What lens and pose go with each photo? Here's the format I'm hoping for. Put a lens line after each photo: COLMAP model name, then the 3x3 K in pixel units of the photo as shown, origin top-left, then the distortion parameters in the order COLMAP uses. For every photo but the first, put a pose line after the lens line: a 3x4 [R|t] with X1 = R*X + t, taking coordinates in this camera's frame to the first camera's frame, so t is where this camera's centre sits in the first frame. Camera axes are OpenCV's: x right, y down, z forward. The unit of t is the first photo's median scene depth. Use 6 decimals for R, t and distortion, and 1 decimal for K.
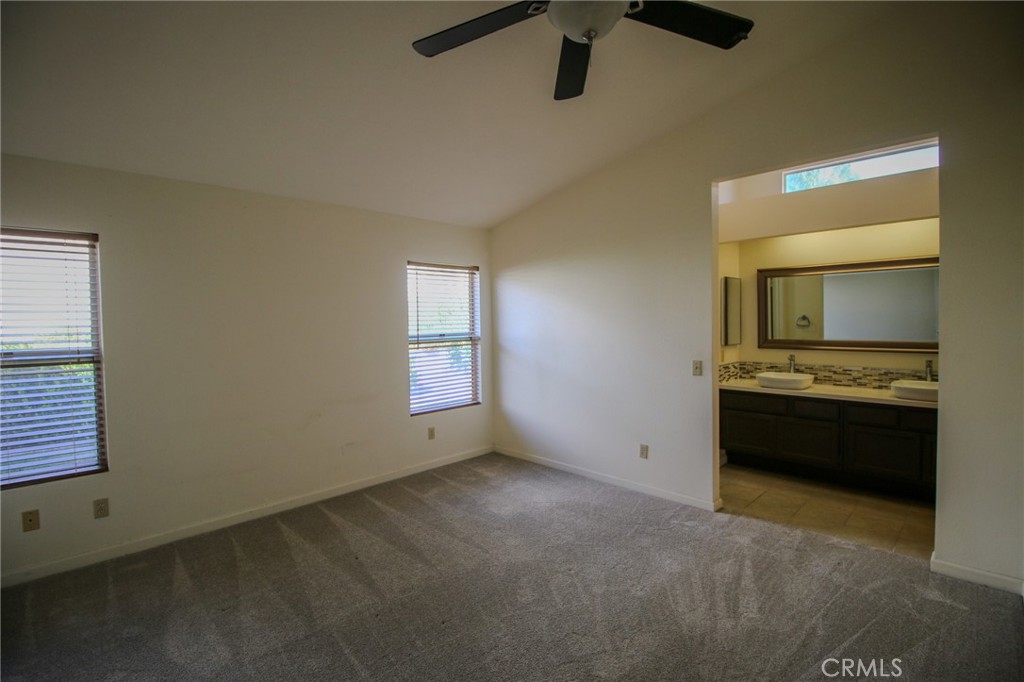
lens RADIAL K [[467.3, 0, 512.3], [0, 467.3, 330.6], [0, 0, 1]] dist [-0.002097, -0.011553]
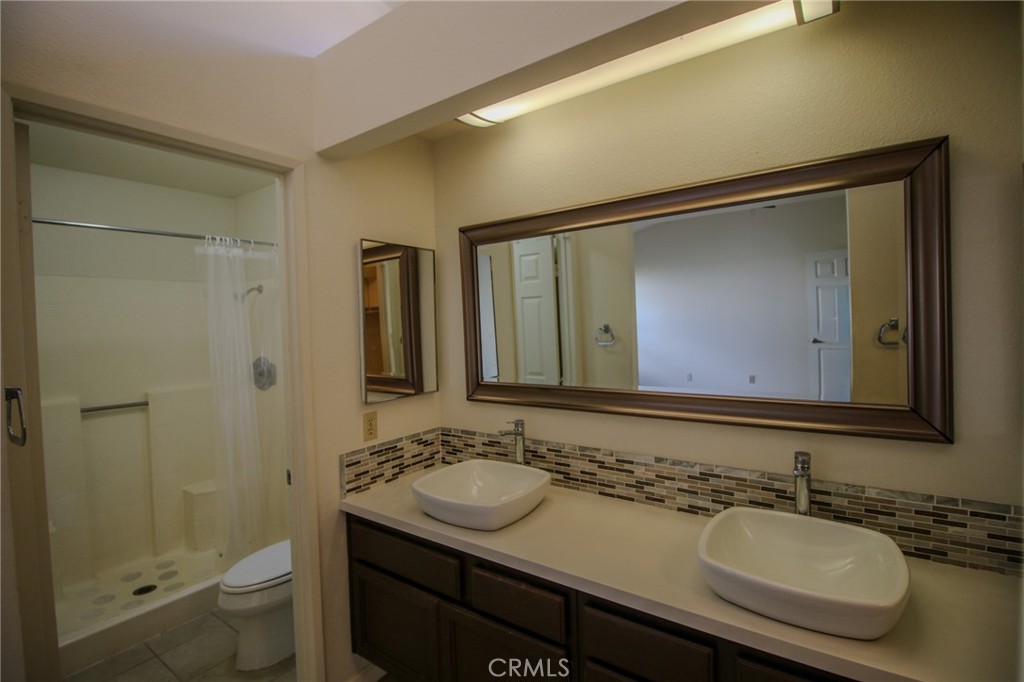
lens RADIAL K [[467.3, 0, 512.3], [0, 467.3, 330.6], [0, 0, 1]] dist [-0.002097, -0.011553]
pose [[0.983630, -0.016413, 0.179452, 0.649723], [0.019182, 0.999722, -0.013705, -0.031165], [-0.179177, 0.016923, 0.983671, 0.720527]]
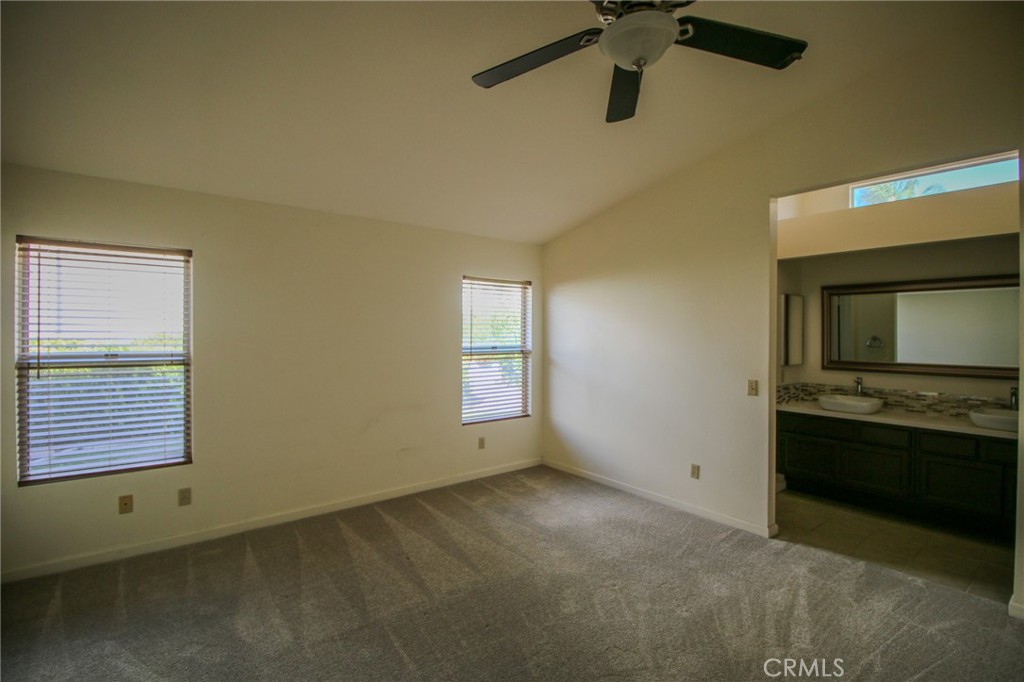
lens RADIAL K [[472.8, 0, 513.3], [0, 472.8, 332.0], [0, 0, 1]] dist [0.001415, -0.012343]
pose [[0.993456, 0.020167, -0.112425, 0.010466], [-0.022998, 0.999449, -0.023942, -0.001101], [0.111880, 0.026371, 0.993372, -0.040327]]
